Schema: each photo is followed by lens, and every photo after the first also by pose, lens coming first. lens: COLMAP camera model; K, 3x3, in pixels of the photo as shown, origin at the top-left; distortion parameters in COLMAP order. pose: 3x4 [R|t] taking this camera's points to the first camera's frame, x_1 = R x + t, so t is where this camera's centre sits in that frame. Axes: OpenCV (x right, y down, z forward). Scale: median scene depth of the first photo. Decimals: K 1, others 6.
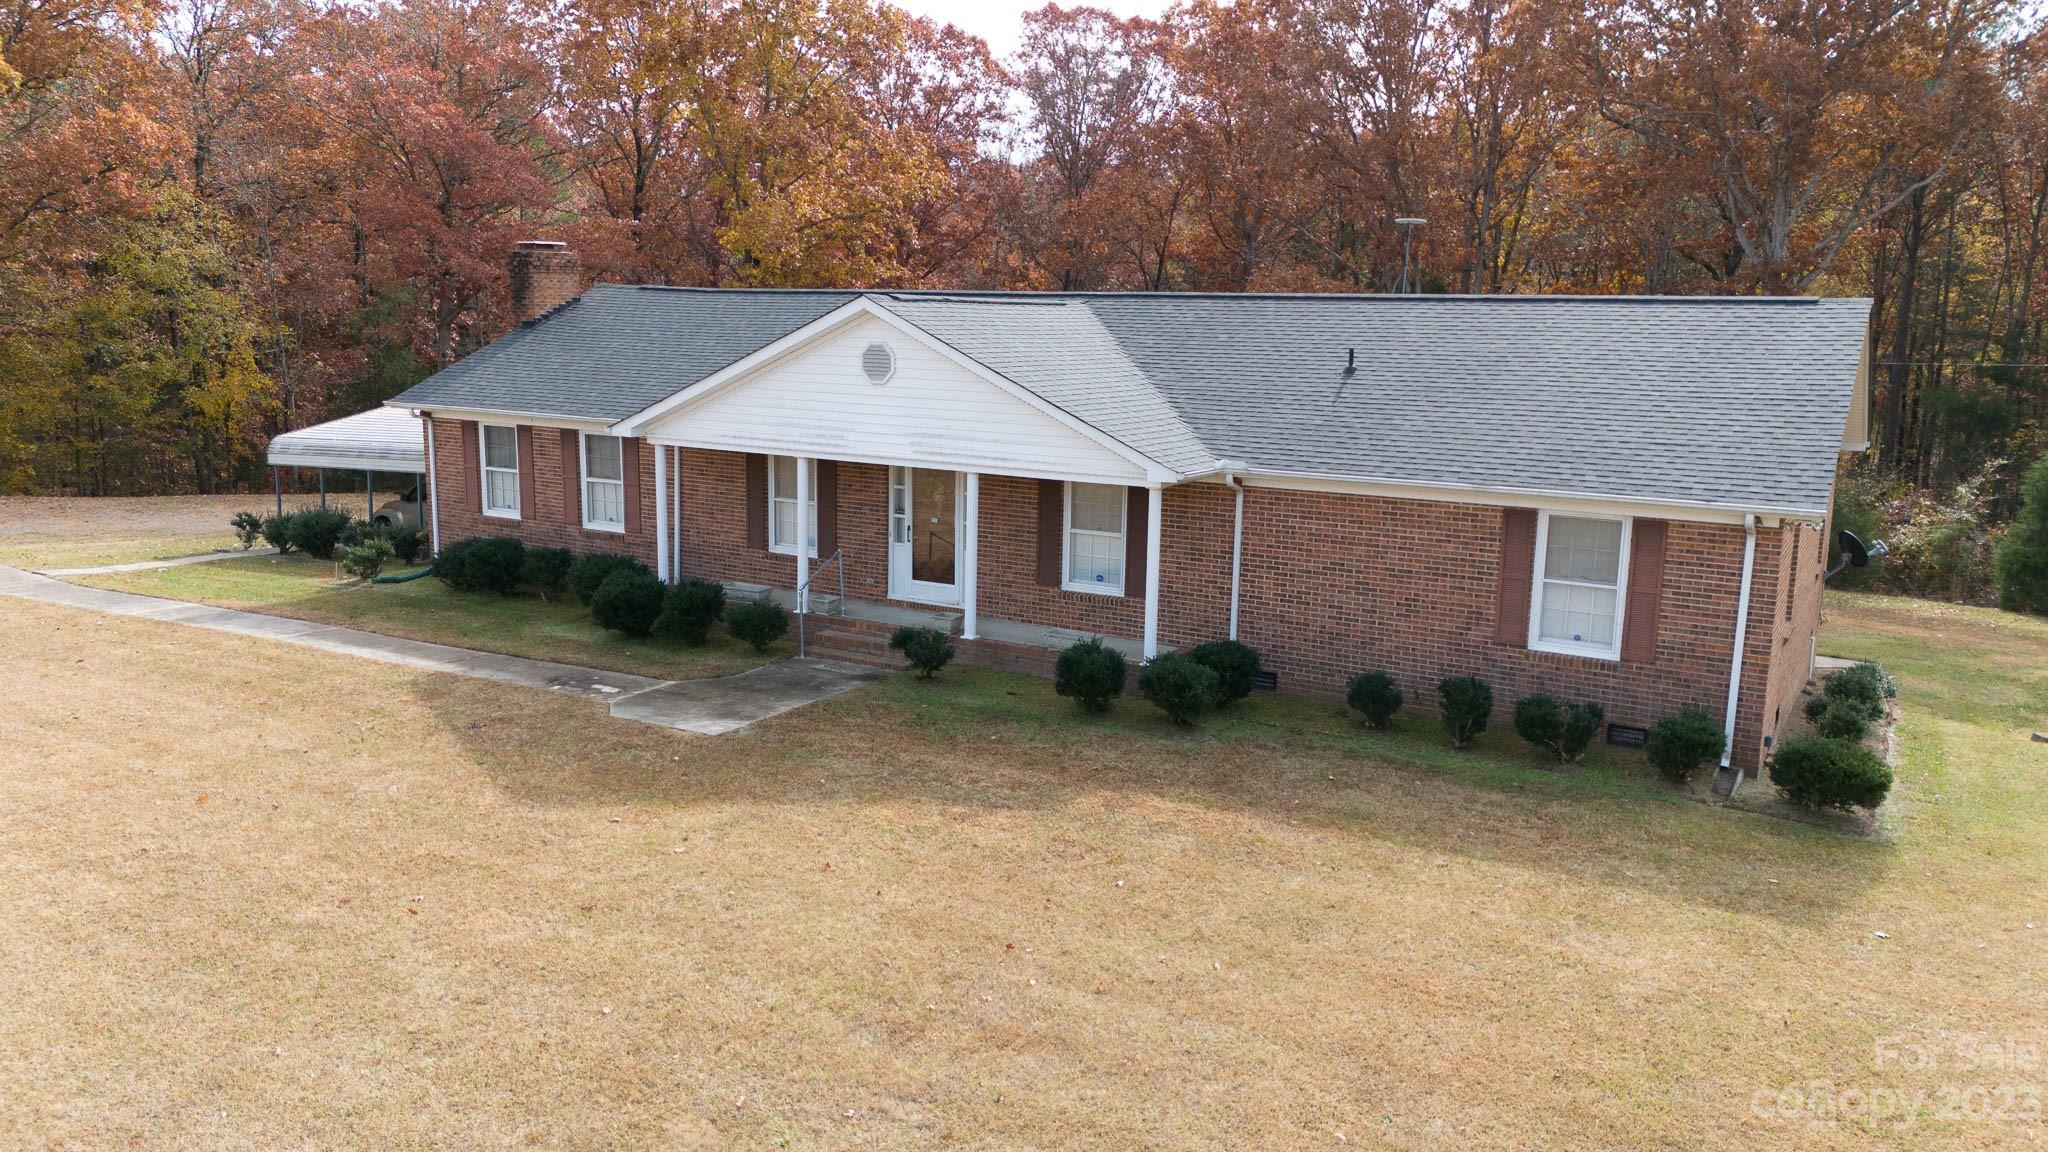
lens RADIAL K [[1496.0, 0, 1023.5], [0, 1496.0, 572.4], [0, 0, 1]] dist [0.077492, -0.080181]
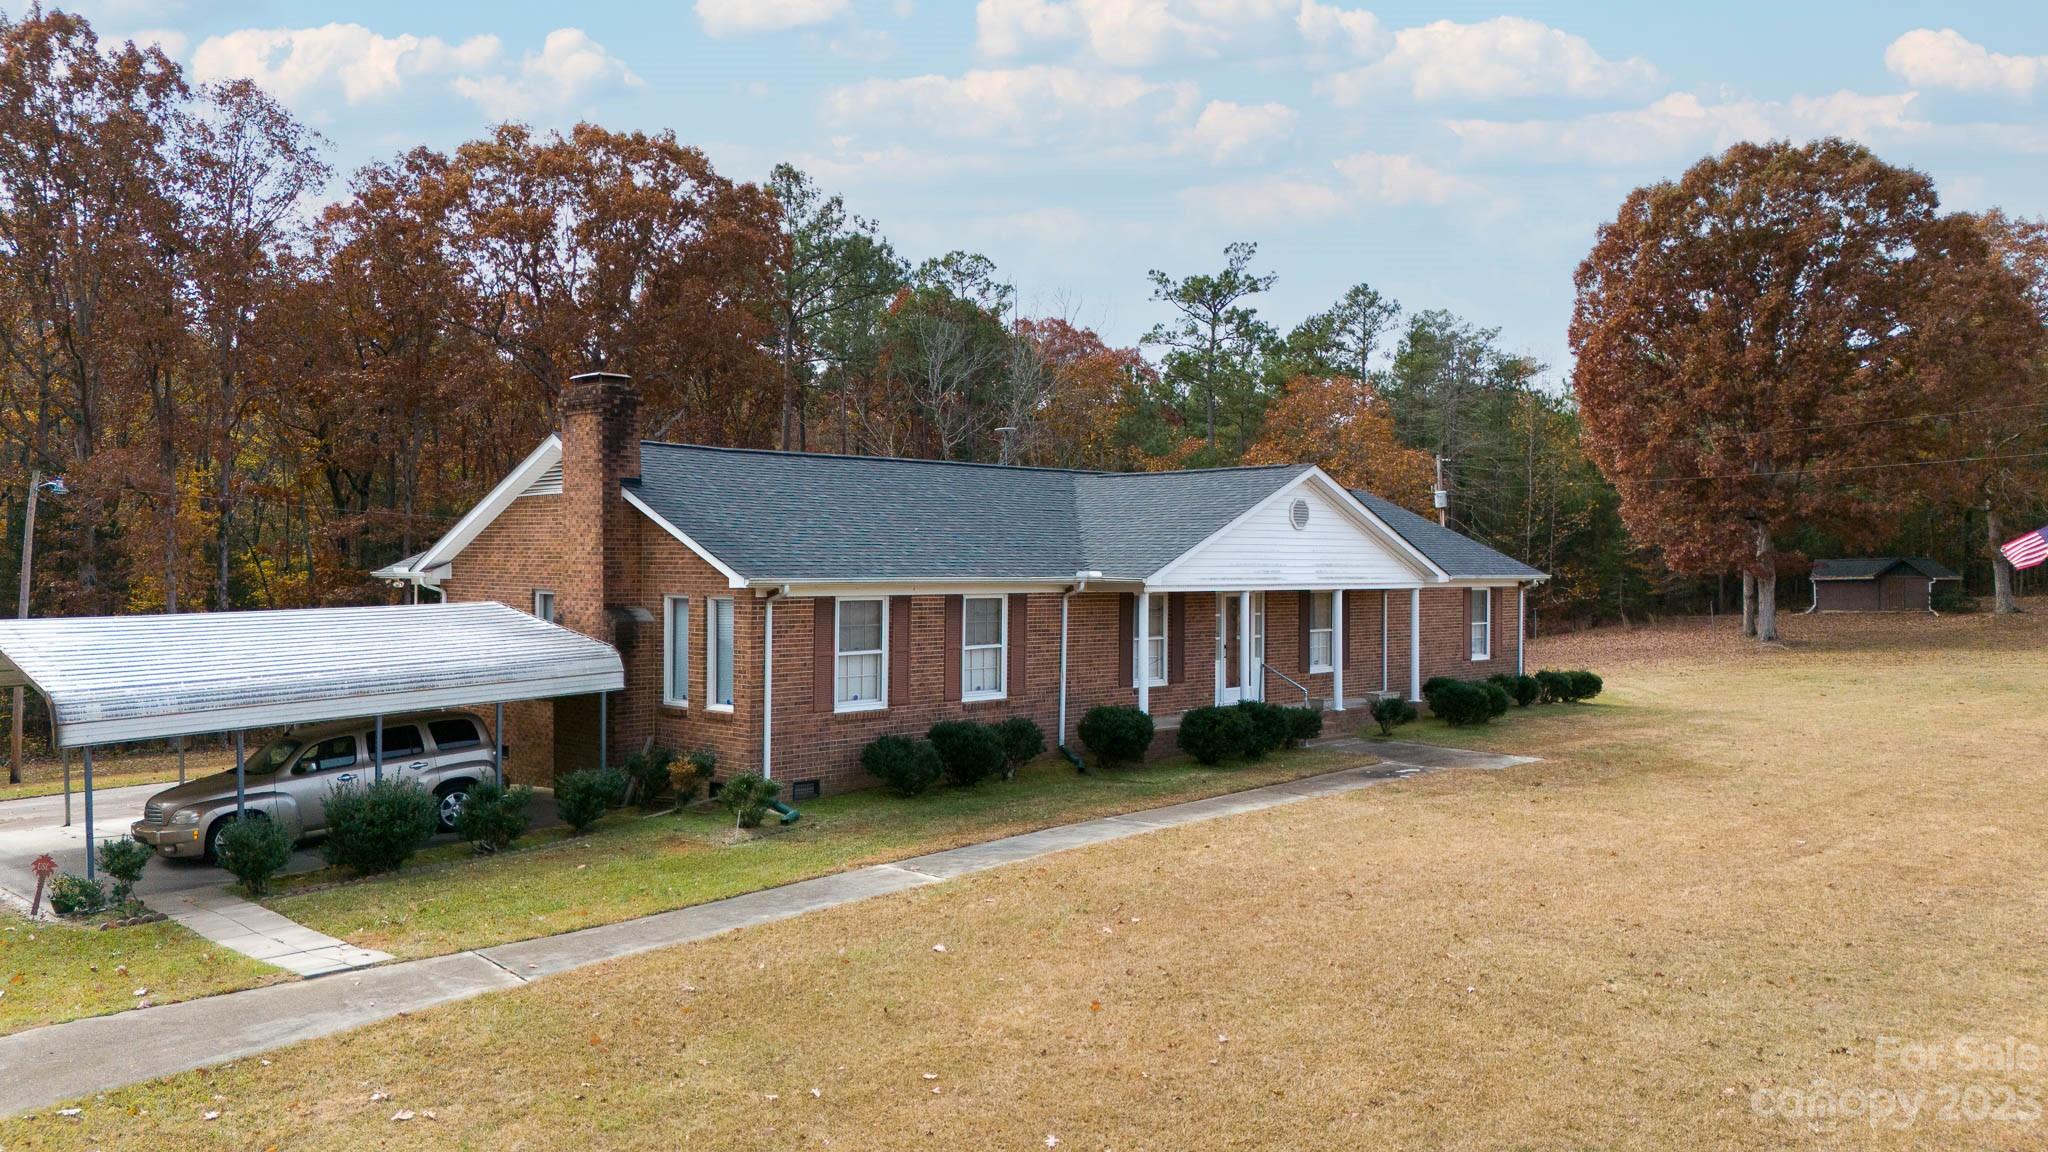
lens RADIAL K [[1496.0, 0, 1023.5], [0, 1496.0, 572.4], [0, 0, 1]] dist [0.077492, -0.080181]
pose [[0.237506, -0.024194, 0.971085, -1.572242], [0.167741, 0.985693, -0.016468, -0.116144], [-0.956793, 0.166802, 0.238167, 0.997651]]
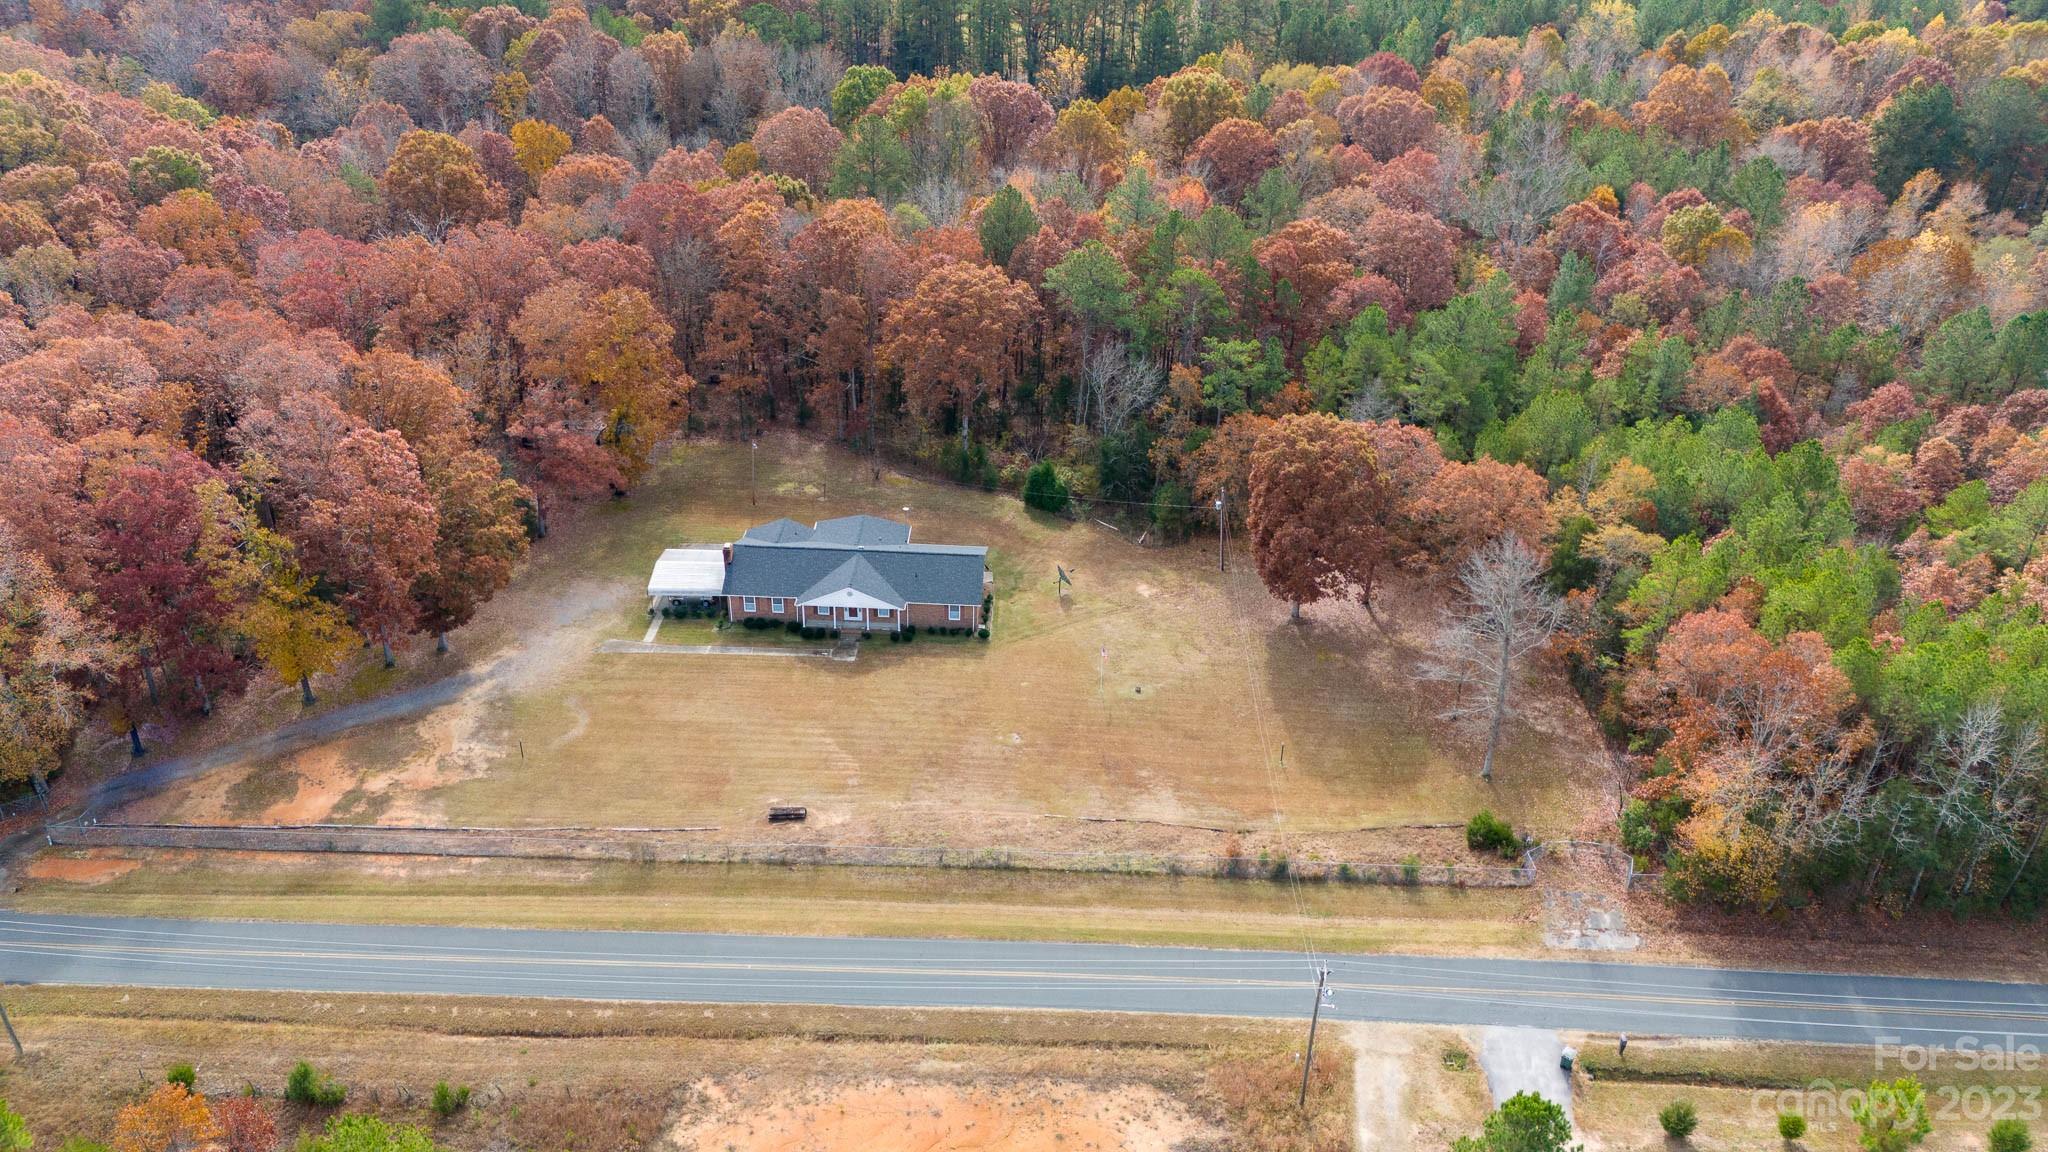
lens RADIAL K [[1496.0, 0, 1023.5], [0, 1496.0, 572.4], [0, 0, 1]] dist [0.077492, -0.080181]
pose [[0.876124, -0.243347, 0.416159, -2.246666], [0.074291, 0.921088, 0.382201, -2.814660], [-0.476327, -0.303939, 0.825066, -4.955707]]
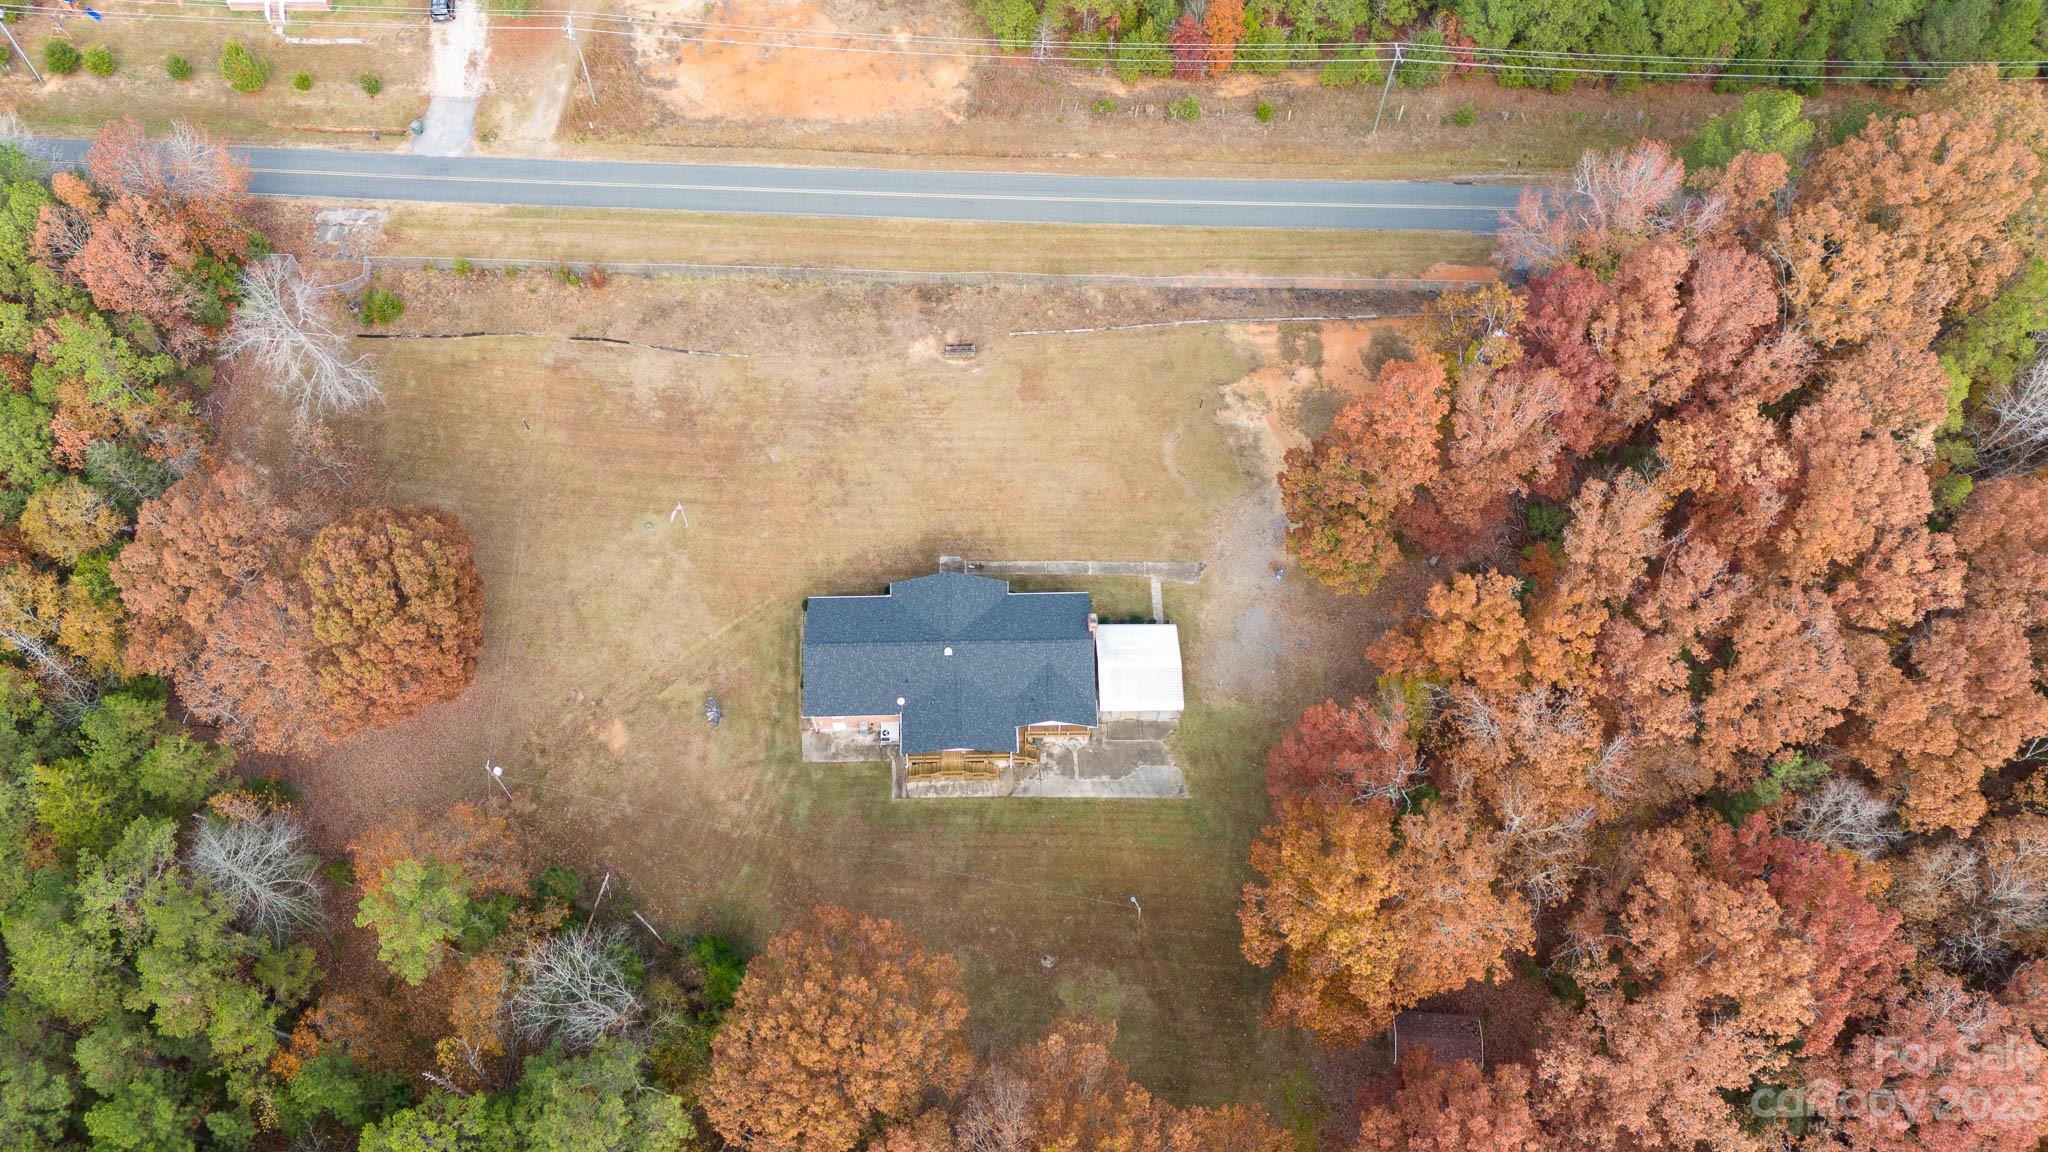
lens RADIAL K [[1496.0, 0, 1023.5], [0, 1496.0, 572.4], [0, 0, 1]] dist [0.077492, -0.080181]
pose [[-0.840053, 0.464926, -0.279562, 1.392030], [-0.137148, 0.316578, 0.938599, -6.213376], [0.524882, 0.826815, -0.202179, 2.500712]]
